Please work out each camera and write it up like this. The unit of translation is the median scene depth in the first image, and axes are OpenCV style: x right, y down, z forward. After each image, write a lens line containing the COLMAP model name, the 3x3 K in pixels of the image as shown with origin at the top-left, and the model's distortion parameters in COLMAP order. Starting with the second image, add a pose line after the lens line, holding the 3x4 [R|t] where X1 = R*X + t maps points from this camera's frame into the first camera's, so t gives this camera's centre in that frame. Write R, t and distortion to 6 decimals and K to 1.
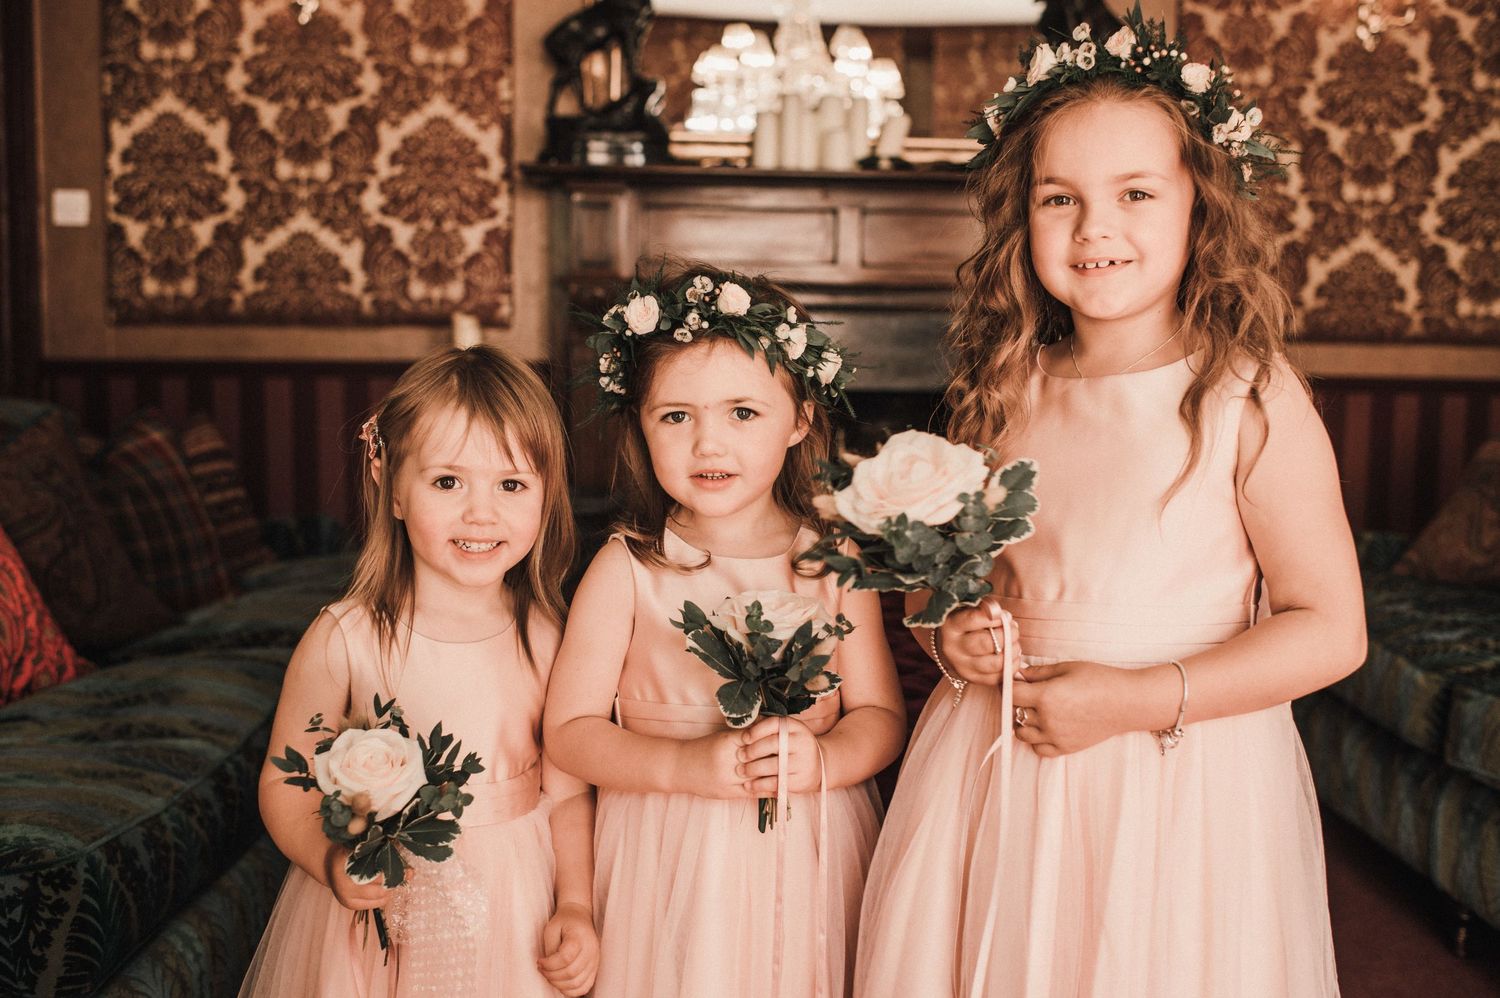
lens RADIAL K [[1508.0, 0, 756.5], [0, 1508.0, 495.2], [0, 0, 1]] dist [-0.082557, 0.069109]
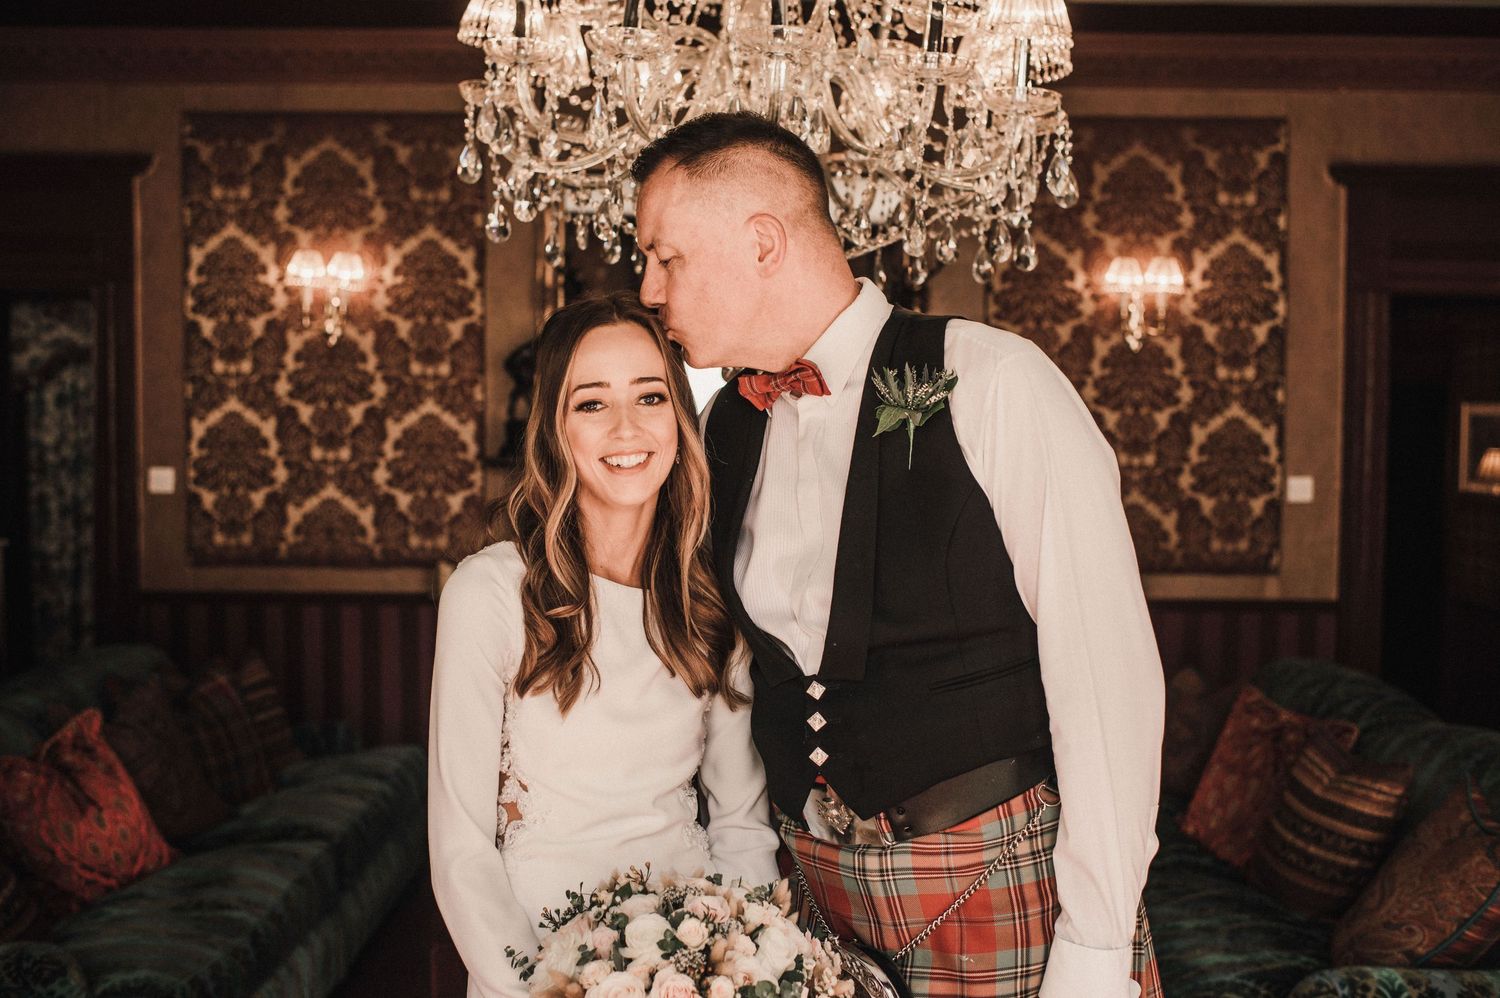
lens RADIAL K [[1515.5, 0, 756.7], [0, 1515.5, 496.8], [0, 0, 1]] dist [-0.104751, 0.124840]
pose [[0.999061, -0.006102, -0.042883, 0.139251], [0.003805, 0.998564, -0.053430, -0.104484], [0.043147, 0.053216, 0.997650, -0.338355]]
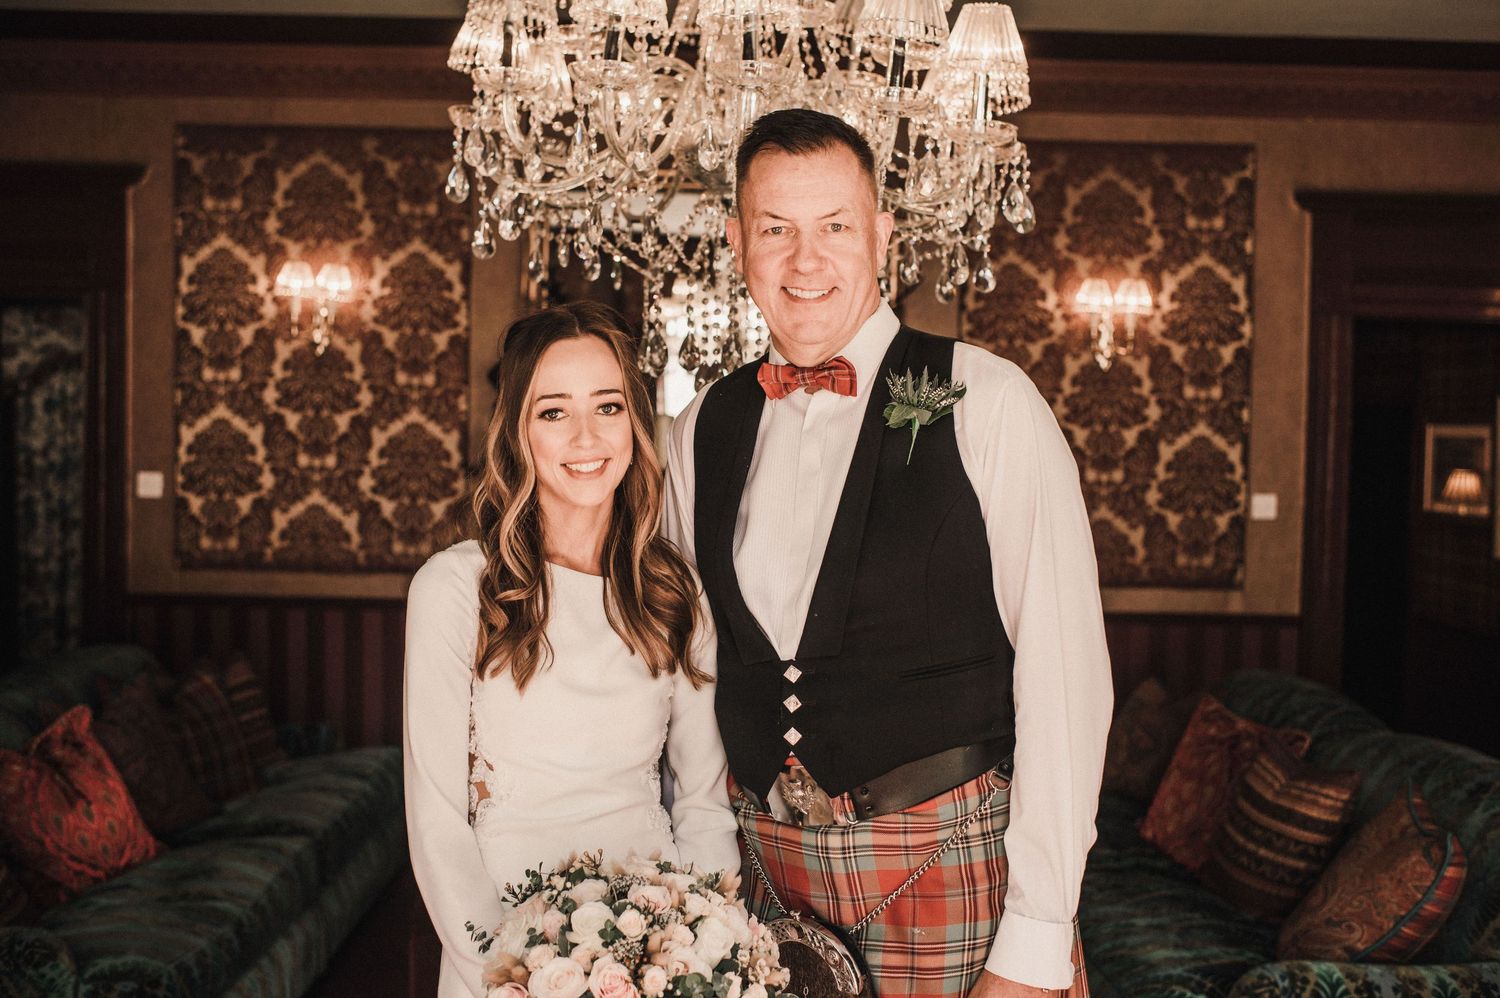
lens RADIAL K [[1515.5, 0, 756.7], [0, 1515.5, 496.8], [0, 0, 1]] dist [-0.104751, 0.124840]
pose [[0.999485, 0.005002, -0.031688, 0.146021], [-0.006991, 0.997991, -0.062976, -0.099883], [0.031309, 0.063165, 0.997512, -0.368732]]
